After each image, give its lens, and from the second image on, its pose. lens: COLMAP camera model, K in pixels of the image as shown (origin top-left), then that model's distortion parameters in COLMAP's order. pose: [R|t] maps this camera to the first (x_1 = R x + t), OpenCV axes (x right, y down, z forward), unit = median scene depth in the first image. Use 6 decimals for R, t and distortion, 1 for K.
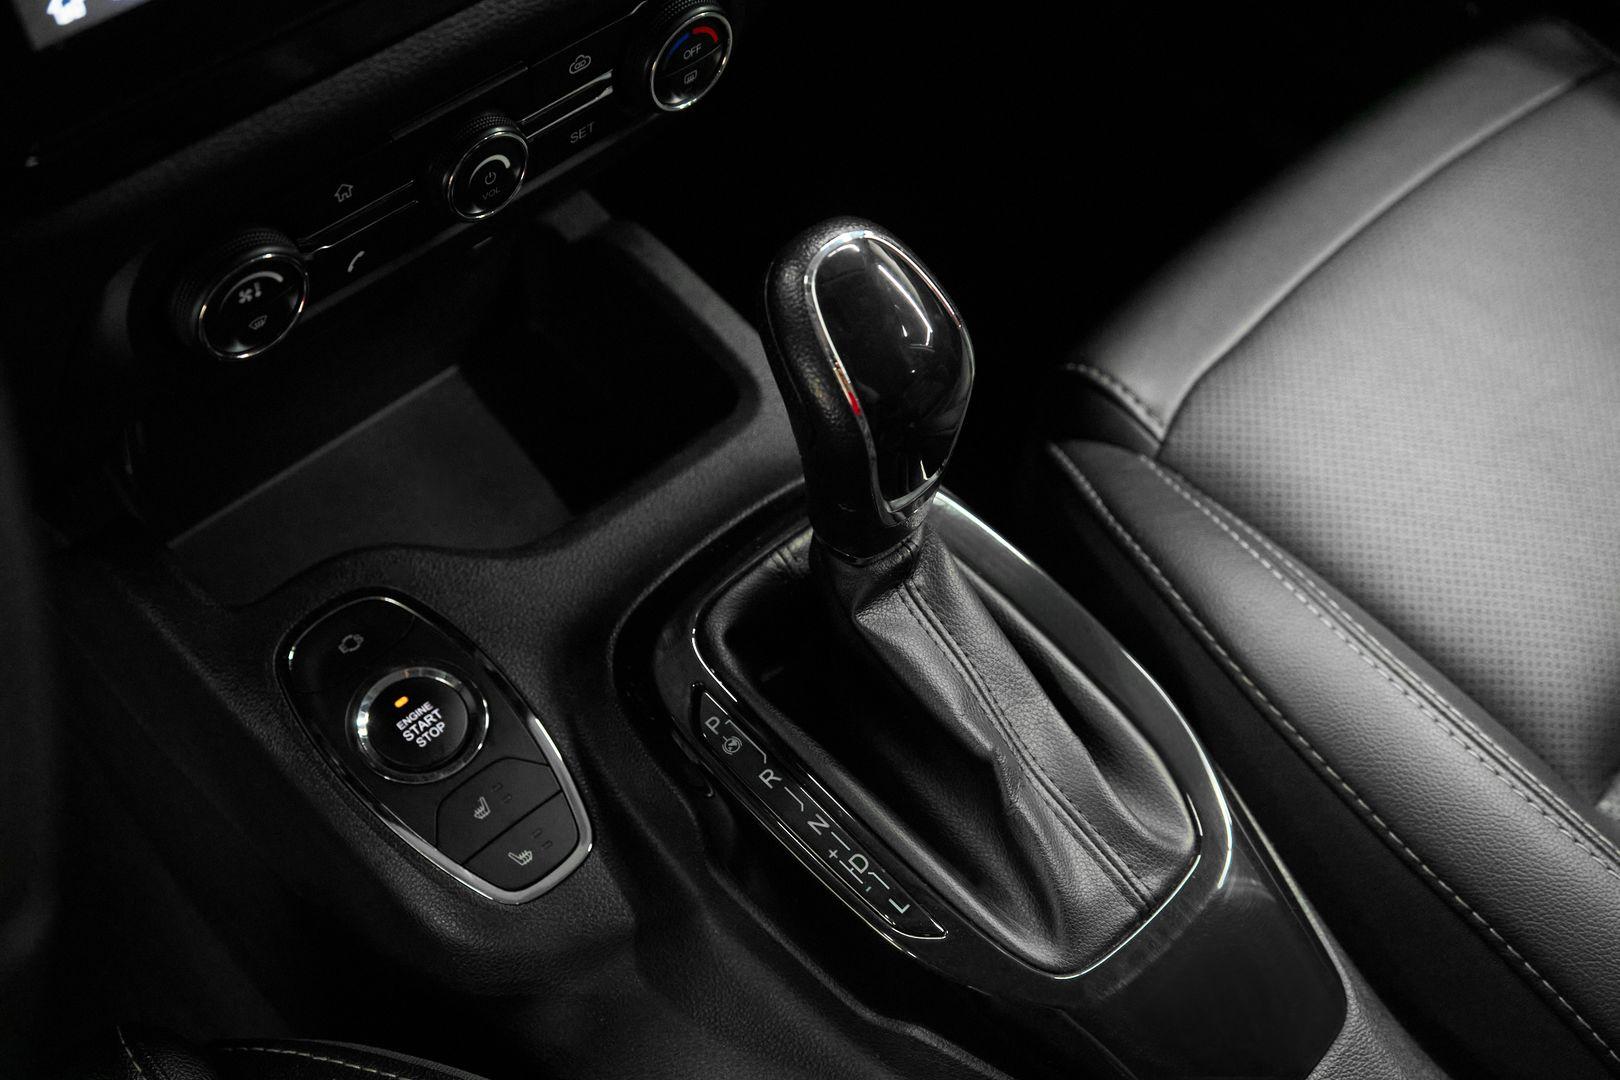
lens RADIAL K [[1772.3, 0, 810.9], [0, 1772.3, 539.5], [0, 0, 1]] dist [-0.049812, 0.000000]
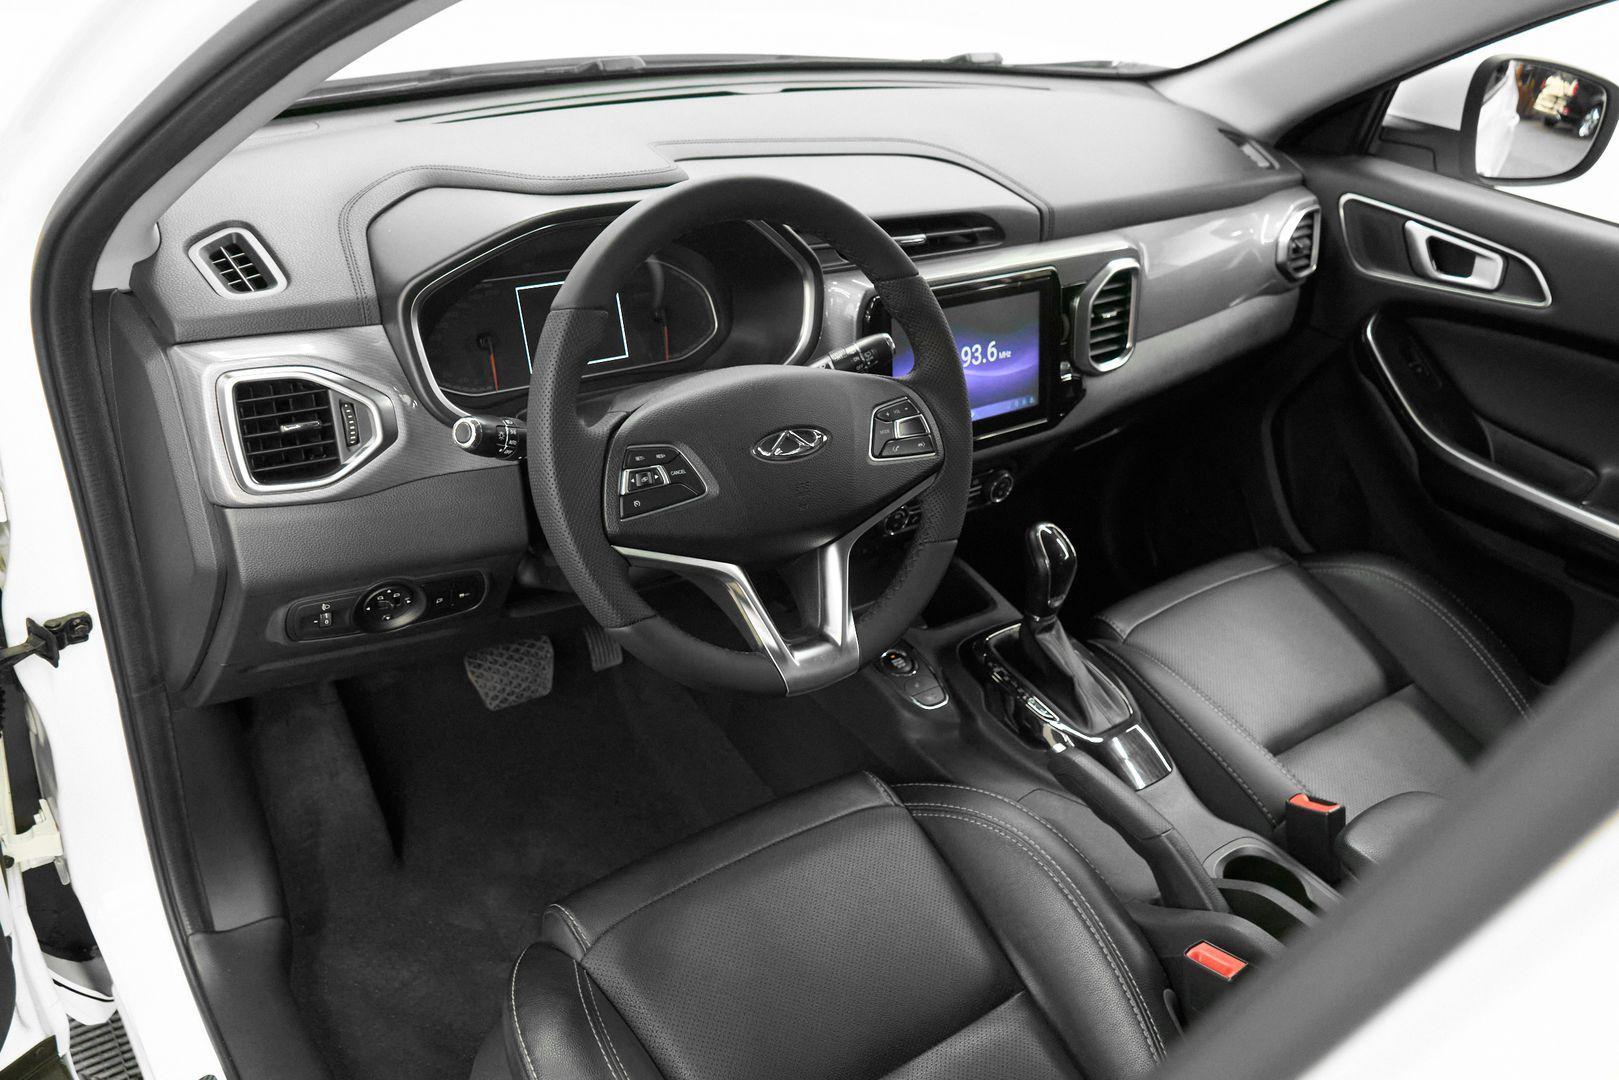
lens RADIAL K [[1335.3, 0, 808.7], [0, 1335.3, 523.7], [0, 0, 1]] dist [0.019389, 0.000562]
pose [[0.989813, 0.131765, -0.053929, -0.322665], [-0.142374, 0.916961, -0.372708, 0.930903], [0.000341, 0.376589, 0.926380, -1.613596]]
